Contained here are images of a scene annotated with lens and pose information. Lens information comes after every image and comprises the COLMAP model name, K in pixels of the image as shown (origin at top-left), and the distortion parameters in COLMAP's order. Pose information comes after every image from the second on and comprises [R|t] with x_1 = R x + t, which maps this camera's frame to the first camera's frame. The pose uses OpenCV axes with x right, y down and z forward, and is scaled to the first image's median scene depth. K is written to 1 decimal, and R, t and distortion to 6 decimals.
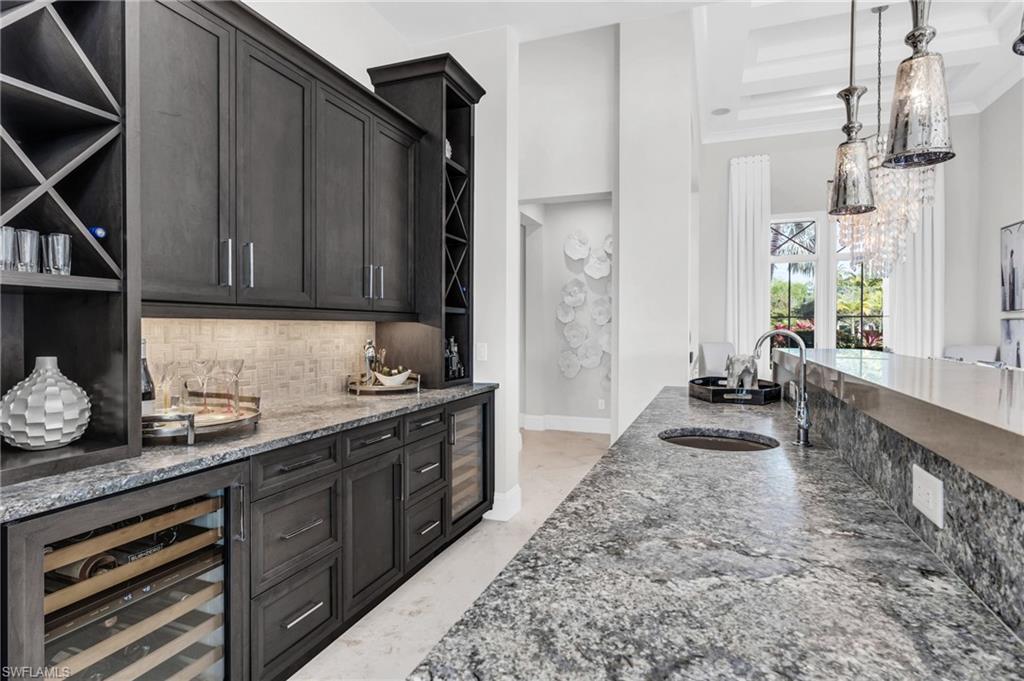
lens RADIAL K [[529.1, 0, 510.7], [0, 529.1, 337.8], [0, 0, 1]] dist [0.000306, 0.000400]
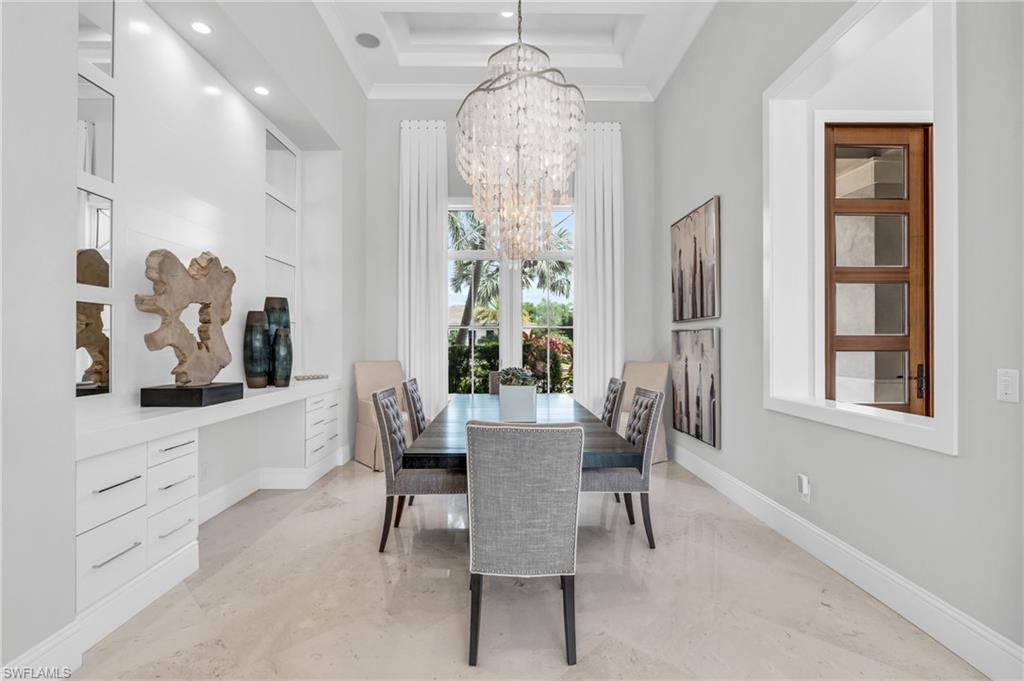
lens RADIAL K [[467.3, 0, 509.8], [0, 467.3, 338.6], [0, 0, 1]] dist [-0.005801, 0.001867]
pose [[0.931792, 0.012096, 0.362791, 0.409547], [-0.005557, 0.999803, -0.019062, -0.006608], [-0.362950, 0.015746, 0.931676, 0.392145]]
